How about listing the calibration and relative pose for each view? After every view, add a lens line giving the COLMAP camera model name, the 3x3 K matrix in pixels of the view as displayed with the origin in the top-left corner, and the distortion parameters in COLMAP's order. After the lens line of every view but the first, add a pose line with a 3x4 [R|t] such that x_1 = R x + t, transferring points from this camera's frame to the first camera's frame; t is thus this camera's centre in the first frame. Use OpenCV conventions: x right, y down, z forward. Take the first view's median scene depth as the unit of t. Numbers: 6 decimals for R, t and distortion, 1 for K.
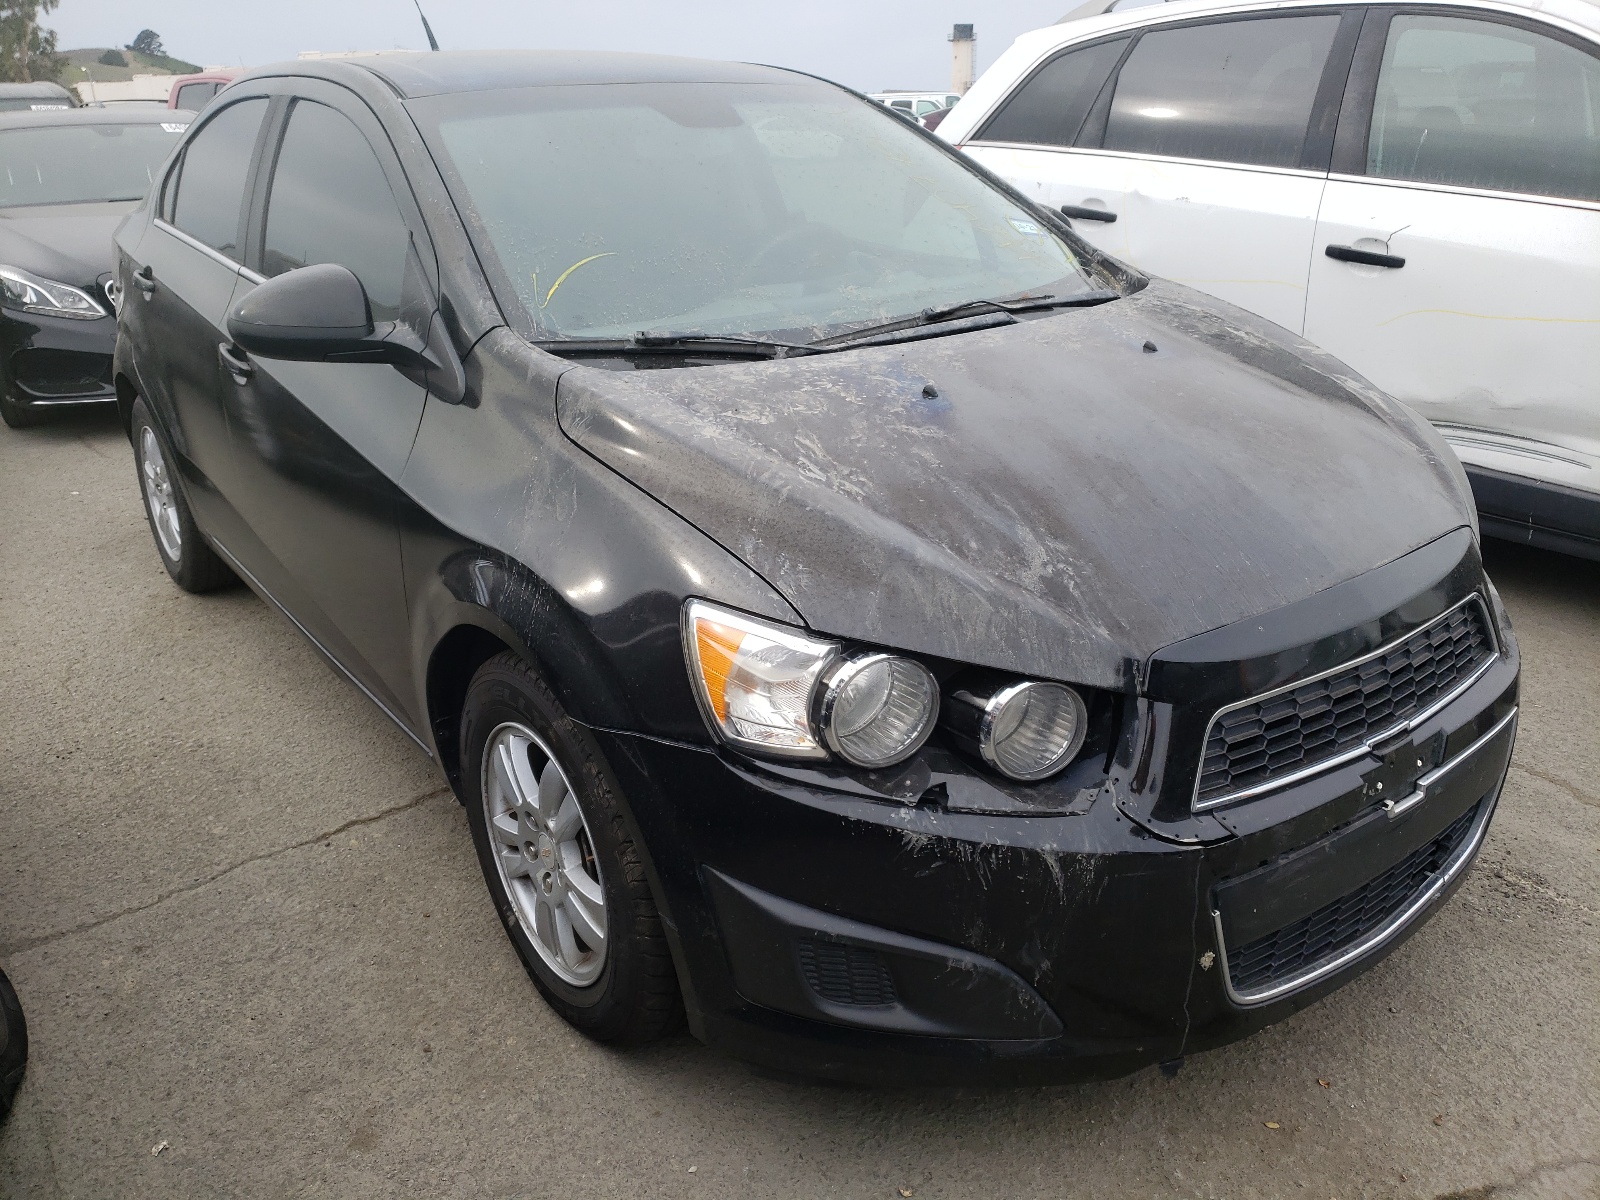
lens RADIAL K [[1270.6, 0, 796.7], [0, 1270.6, 610.3], [0, 0, 1]] dist [0.028763, -0.016163]
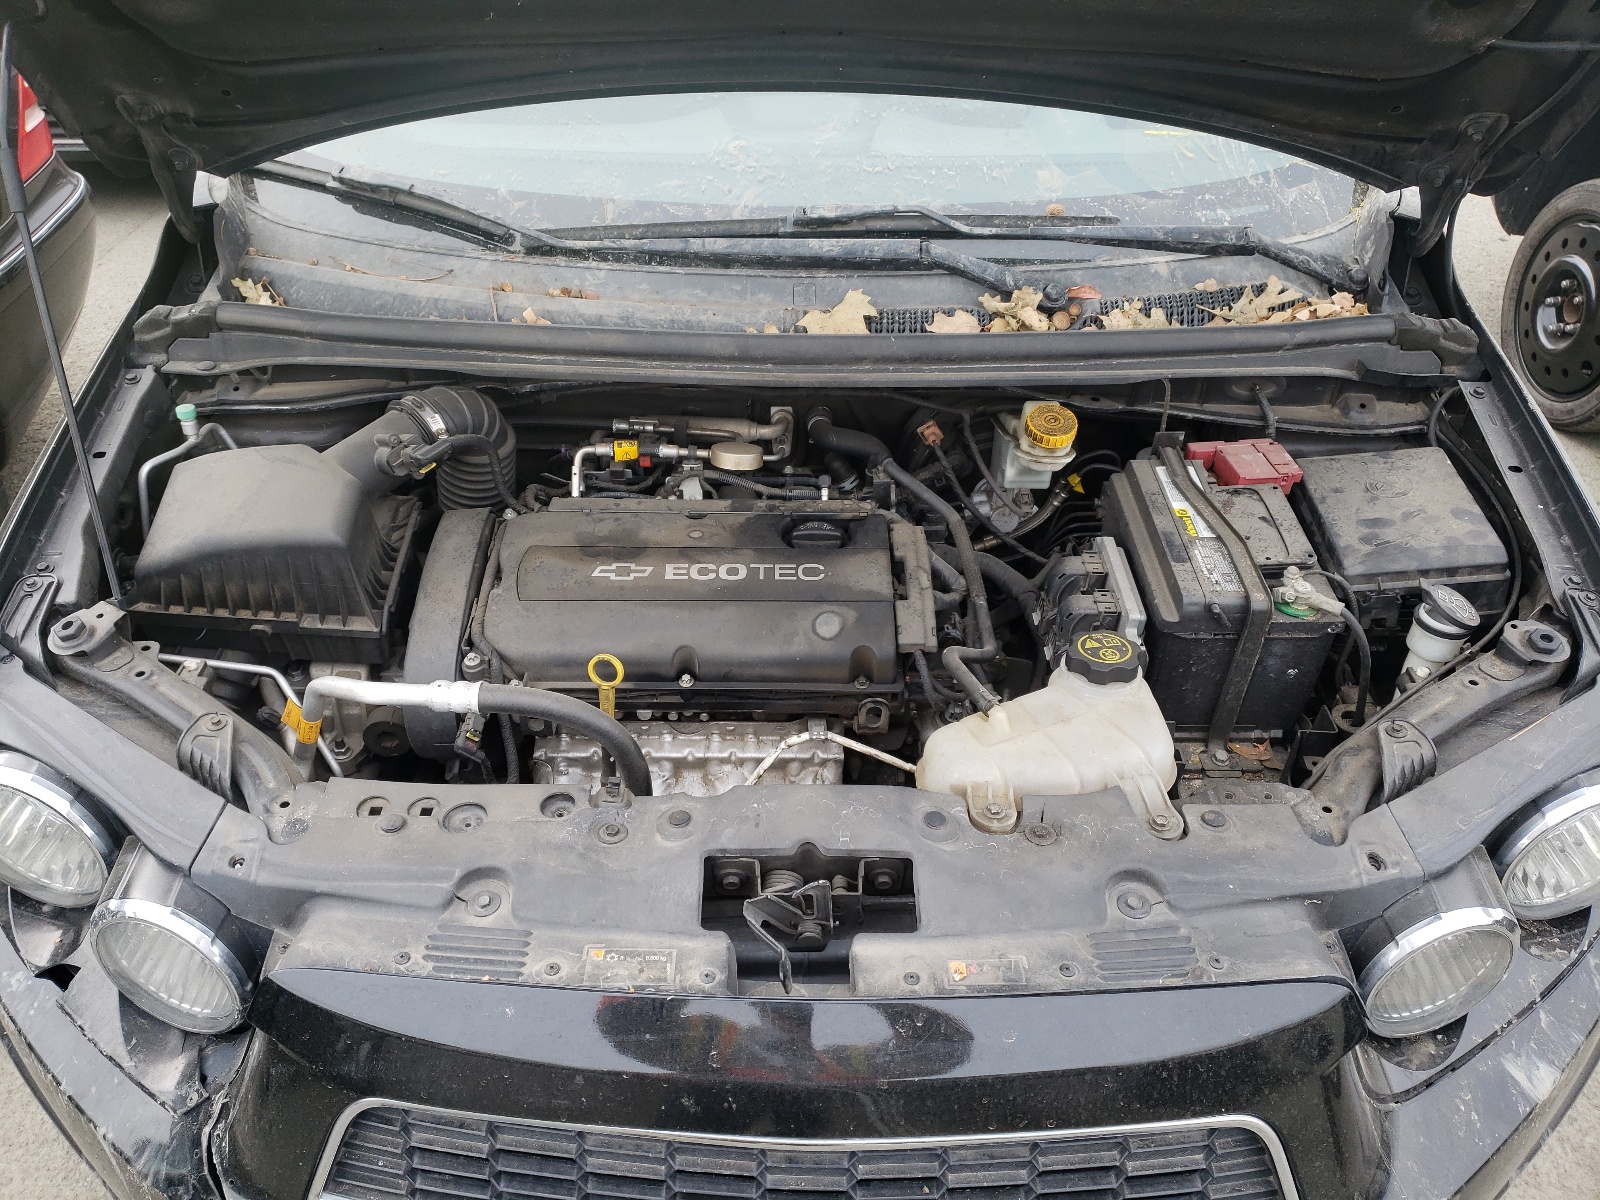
lens RADIAL K [[1270.6, 0, 788.9], [0, 1270.6, 597.0], [0, 0, 1]] dist [0.028763, -0.016163]
pose [[0.785864, 0.381524, -0.486680, 0.527417], [-0.251458, 0.916148, 0.312157, -0.282301], [0.564967, -0.122933, 0.815905, 0.504620]]
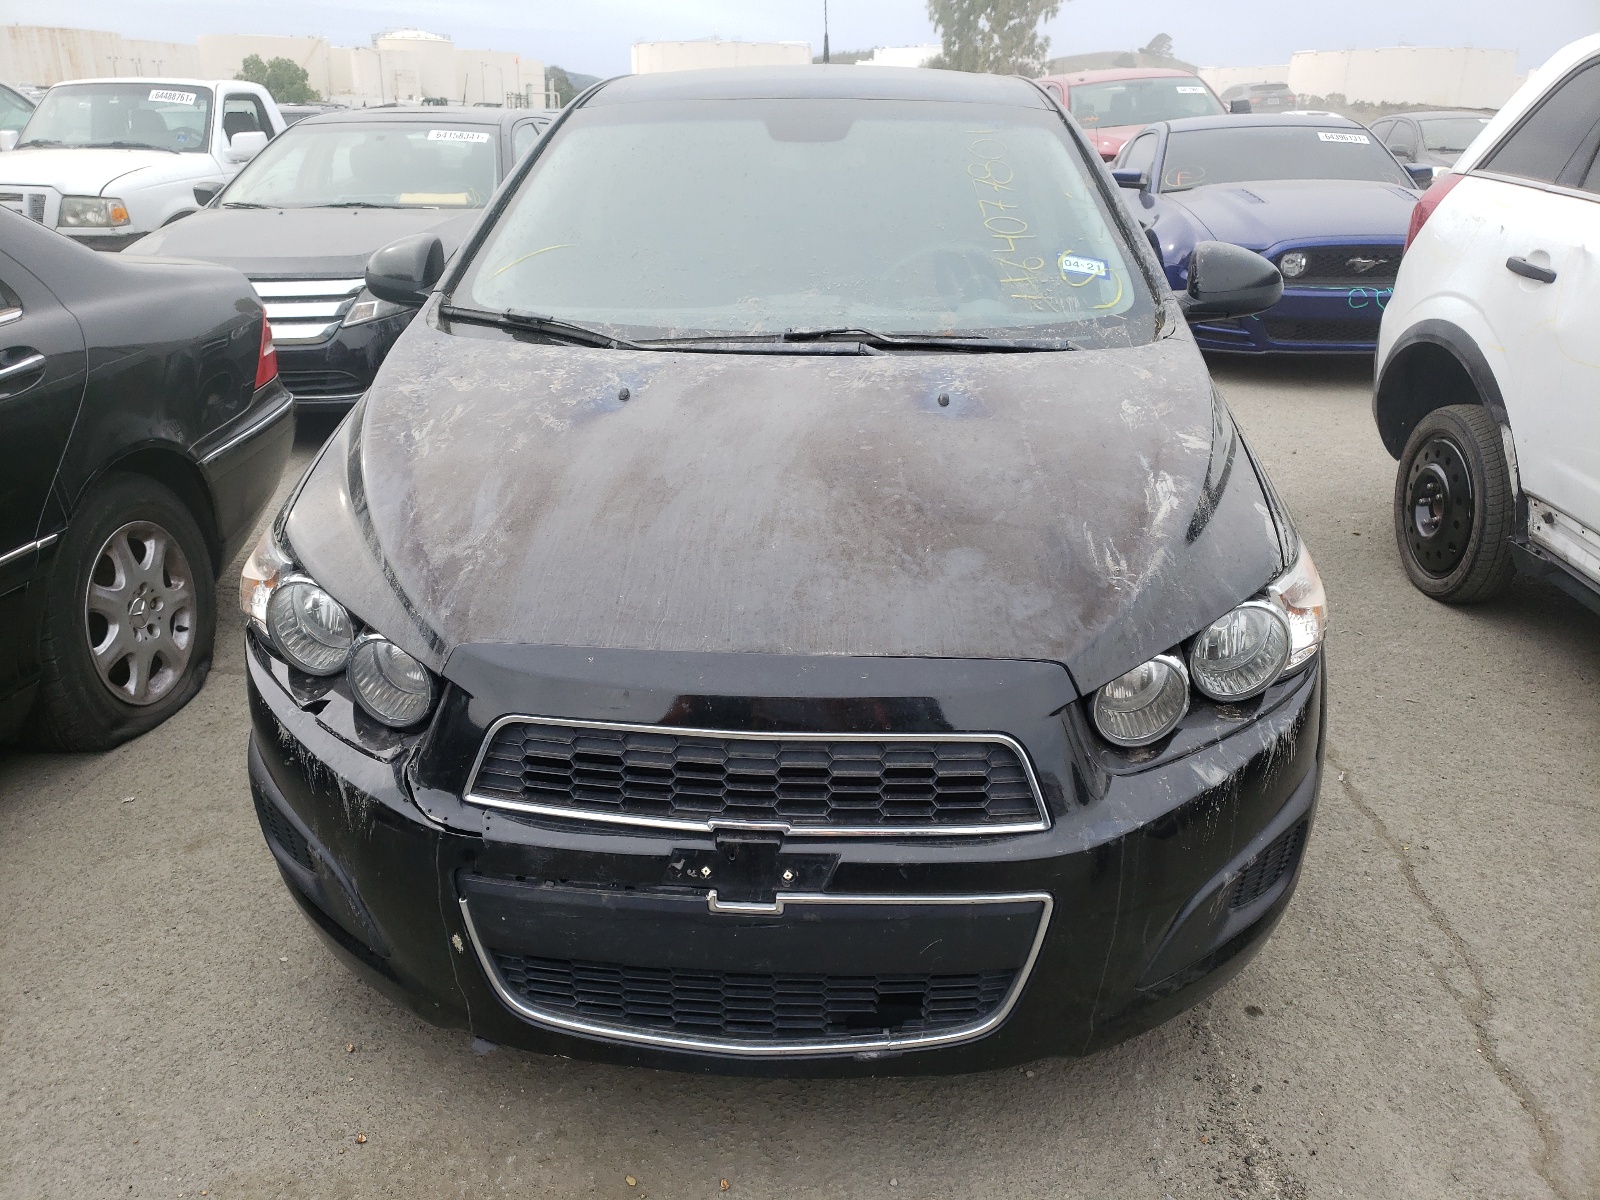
lens RADIAL K [[1270.6, 0, 790.9], [0, 1270.6, 592.9], [0, 0, 1]] dist [0.028763, -0.016163]
pose [[0.751817, 0.255930, -0.607676, 0.857587], [-0.262502, 0.961591, 0.080218, -0.125923], [0.604866, 0.099207, 0.790123, 0.237811]]
